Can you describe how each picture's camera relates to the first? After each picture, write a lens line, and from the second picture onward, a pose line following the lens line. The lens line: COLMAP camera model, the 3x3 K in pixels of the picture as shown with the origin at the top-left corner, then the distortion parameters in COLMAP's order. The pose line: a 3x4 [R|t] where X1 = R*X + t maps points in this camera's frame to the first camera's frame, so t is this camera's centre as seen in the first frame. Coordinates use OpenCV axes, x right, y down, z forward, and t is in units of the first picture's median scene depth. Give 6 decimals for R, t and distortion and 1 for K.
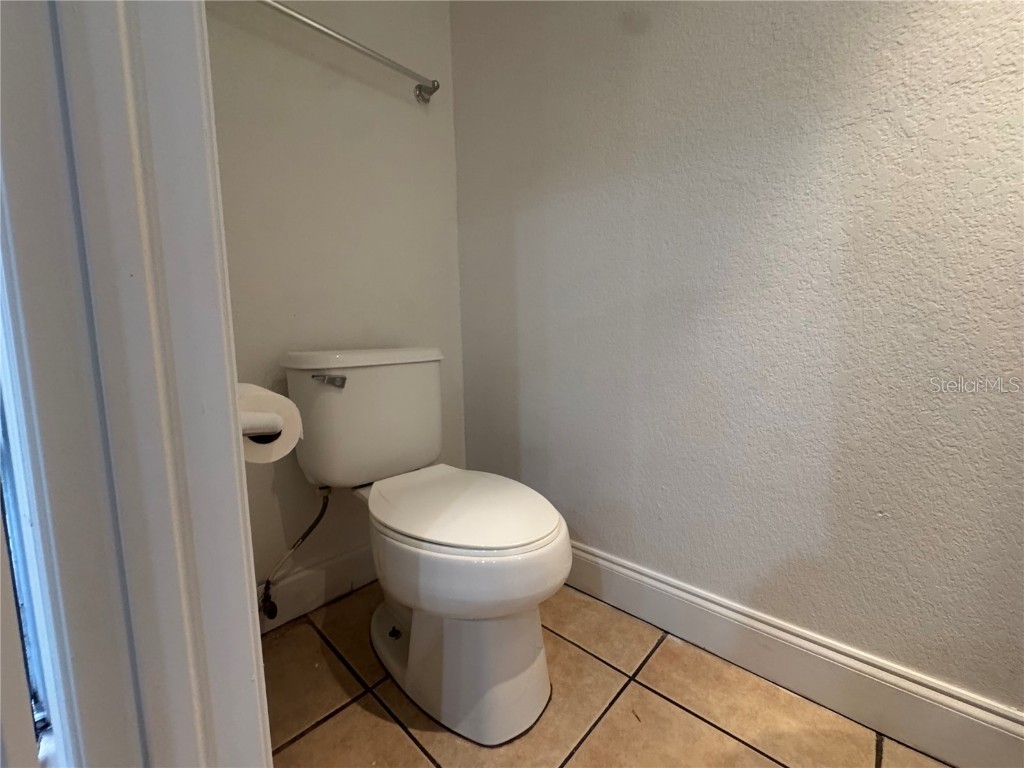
lens RADIAL K [[412.0, 0, 510.6], [0, 412.0, 383.4], [0, 0, 1]] dist [-0.002175, -0.000074]
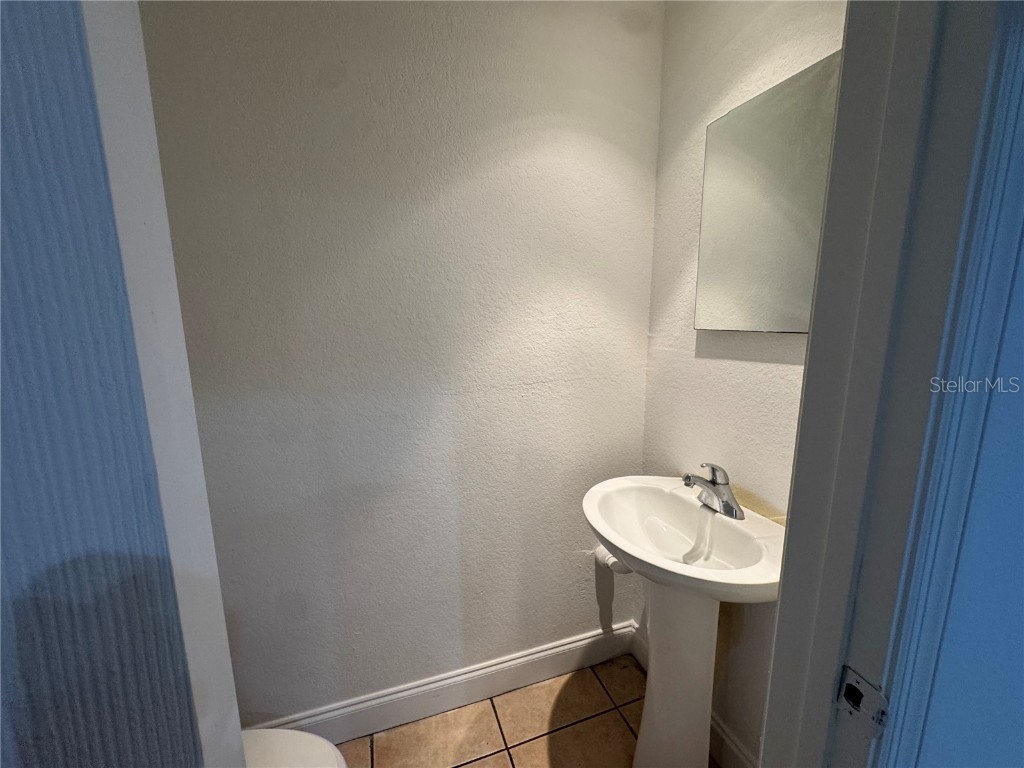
lens RADIAL K [[412.0, 0, 510.6], [0, 412.0, 383.4], [0, 0, 1]] dist [-0.002175, -0.000074]
pose [[0.462045, -0.131660, 0.877029, -0.526086], [0.081369, 0.991041, 0.105908, -0.762089], [-0.883116, 0.022429, 0.468618, -0.021918]]
